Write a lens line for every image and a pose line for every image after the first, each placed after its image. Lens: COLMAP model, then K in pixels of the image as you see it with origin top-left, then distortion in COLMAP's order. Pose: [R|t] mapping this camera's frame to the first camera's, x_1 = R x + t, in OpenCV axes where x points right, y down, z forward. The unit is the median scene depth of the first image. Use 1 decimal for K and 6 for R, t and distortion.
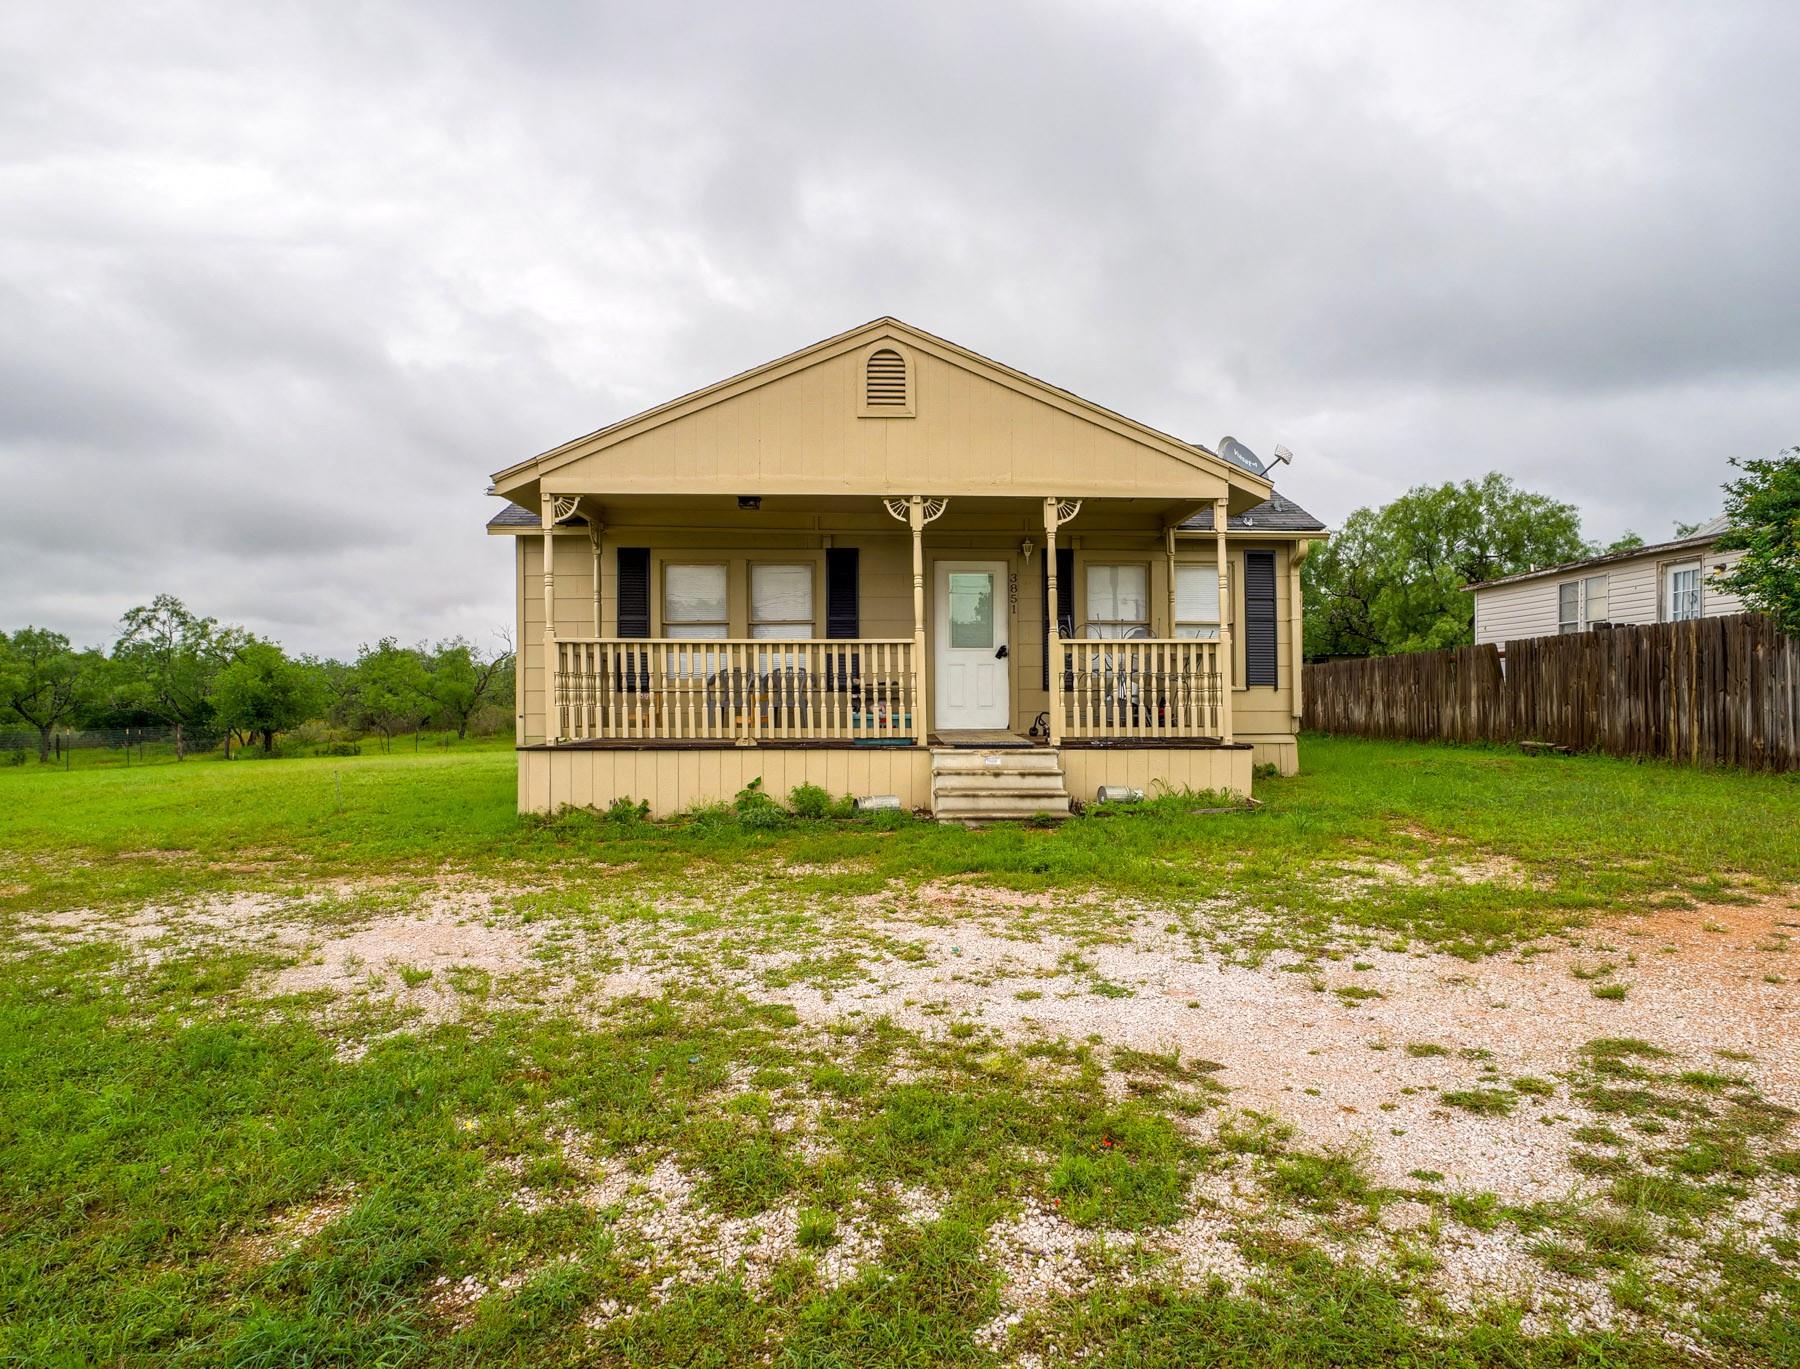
lens RADIAL K [[1074.6, 0, 896.0], [0, 1074.6, 704.6], [0, 0, 1]] dist [-0.009481, -0.003061]
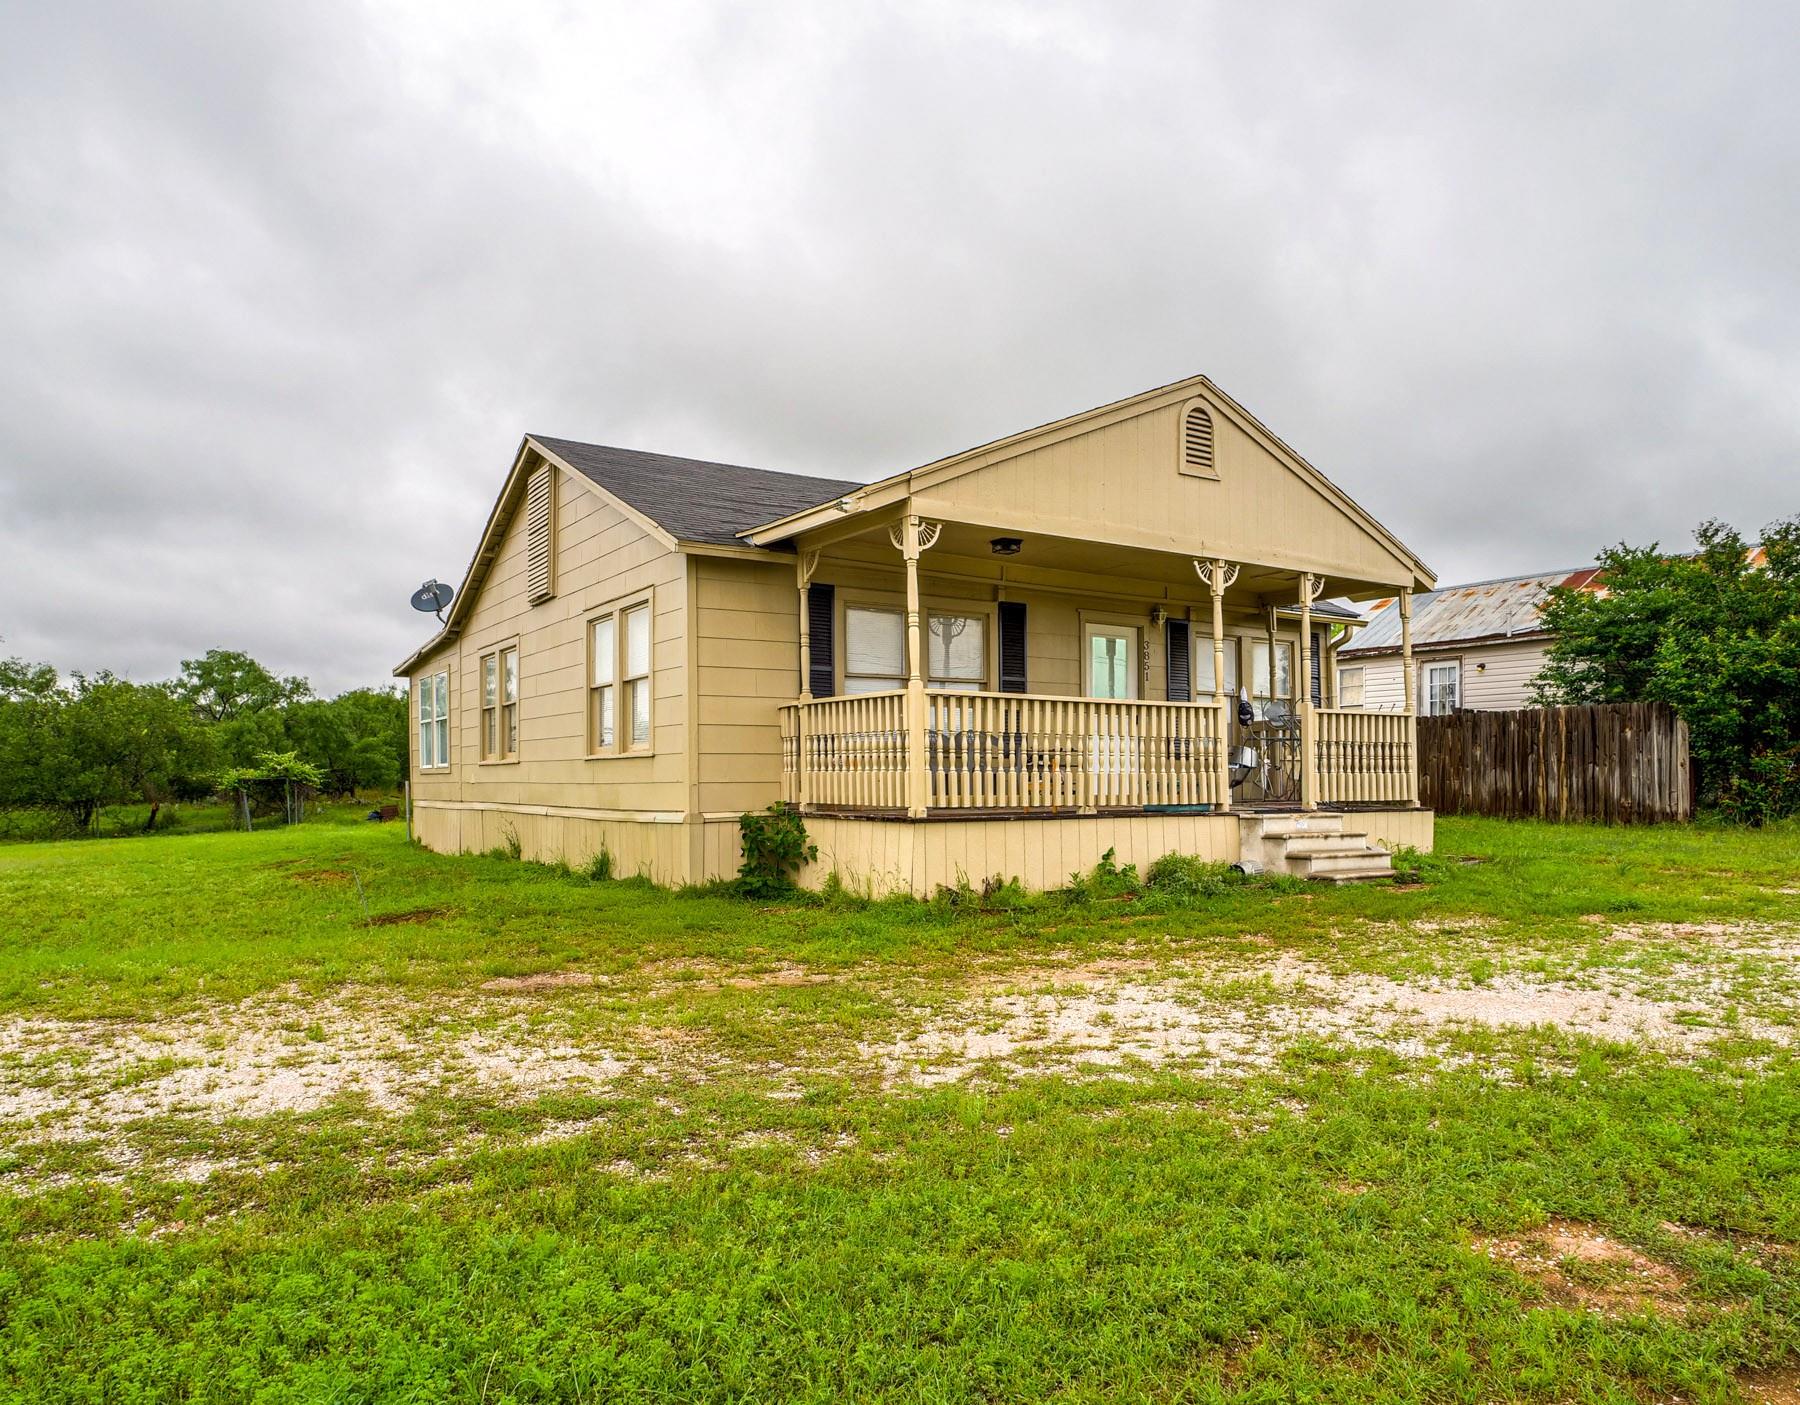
lens RADIAL K [[1220.1, 0, 869.7], [0, 1220.1, 765.9], [0, 0, 1]] dist [-0.009069, -0.000053]
pose [[0.859136, 0.006224, 0.511709, -0.759621], [0.001533, 0.999890, -0.014734, 0.011325], [-0.511744, 0.013443, 0.859033, 0.182766]]
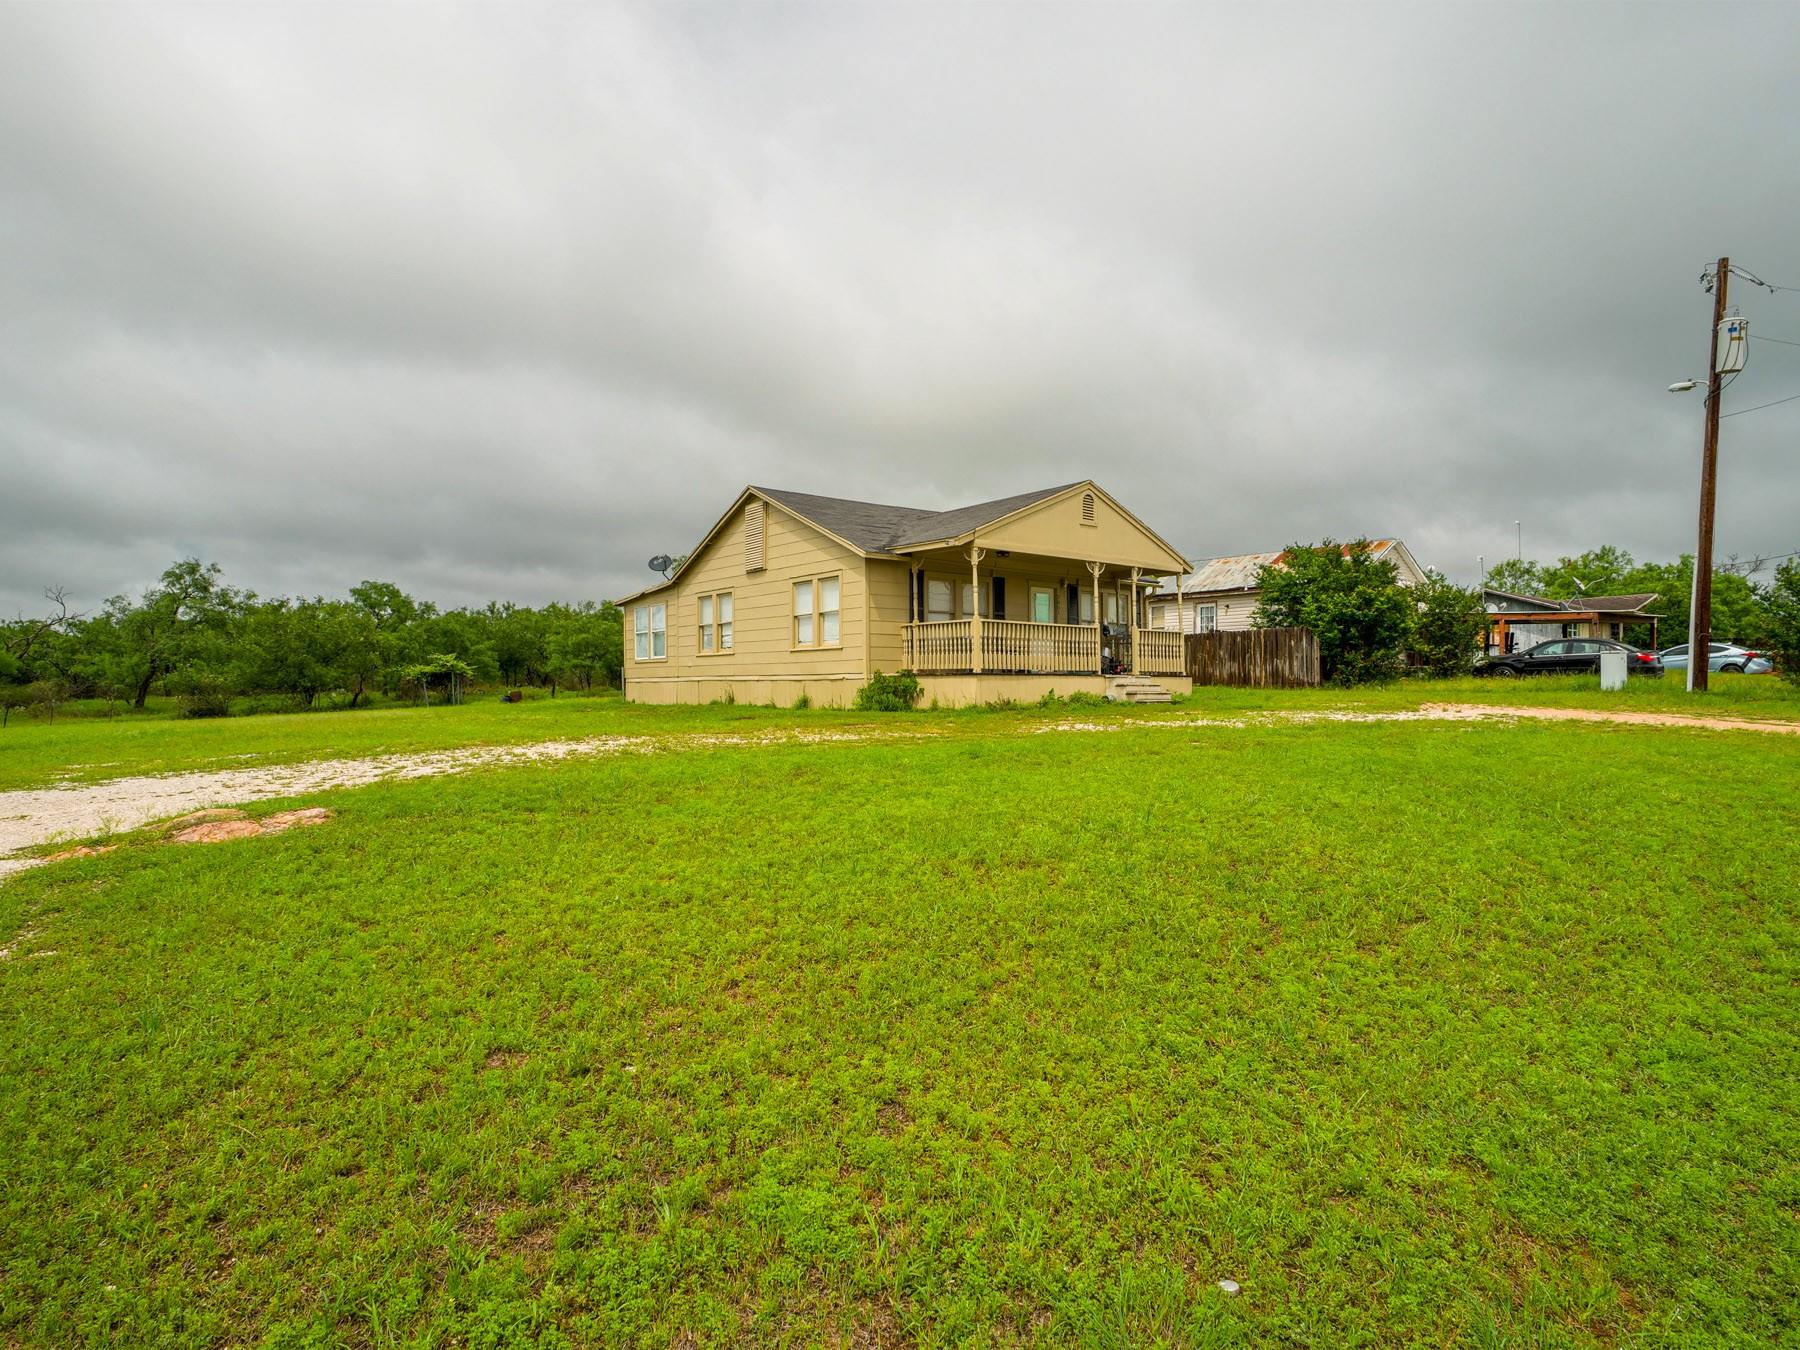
lens RADIAL K [[988.6, 0, 888.1], [0, 988.6, 670.9], [0, 0, 1]] dist [-0.007291, 0.000313]
pose [[0.801974, 0.010016, 0.597275, -1.402032], [0.000255, 0.999854, -0.017110, 0.059508], [-0.597359, 0.013874, 0.801854, -0.338601]]
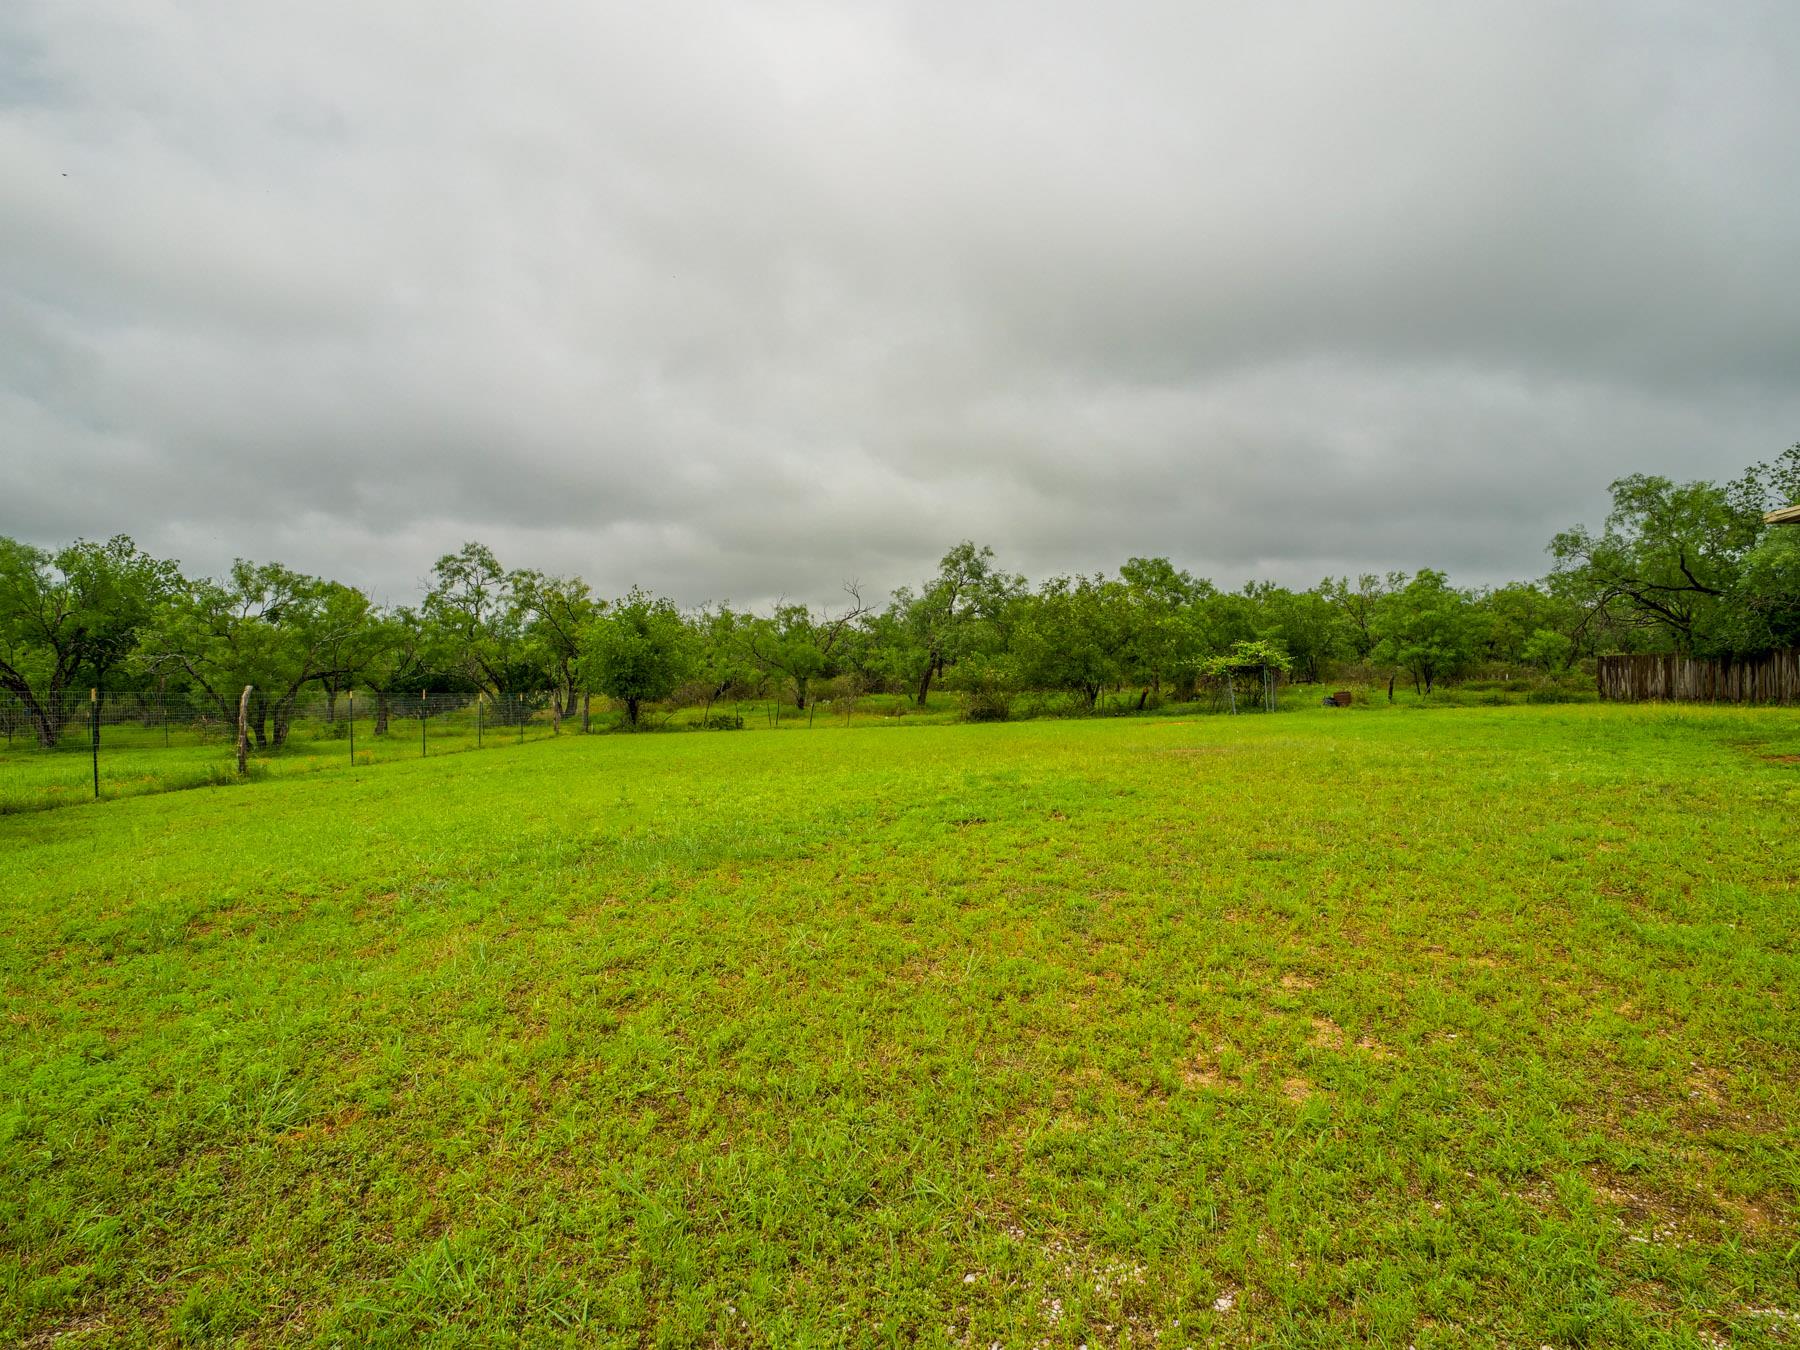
lens RADIAL K [[988.6, 0, 895.2], [0, 988.6, 674.2], [0, 0, 1]] dist [-0.007291, 0.000313]
pose [[0.999774, 0.005747, -0.020473, -1.478389], [-0.005827, 0.999976, -0.003865, 0.038634], [0.020451, 0.003984, 0.999783, 0.959677]]
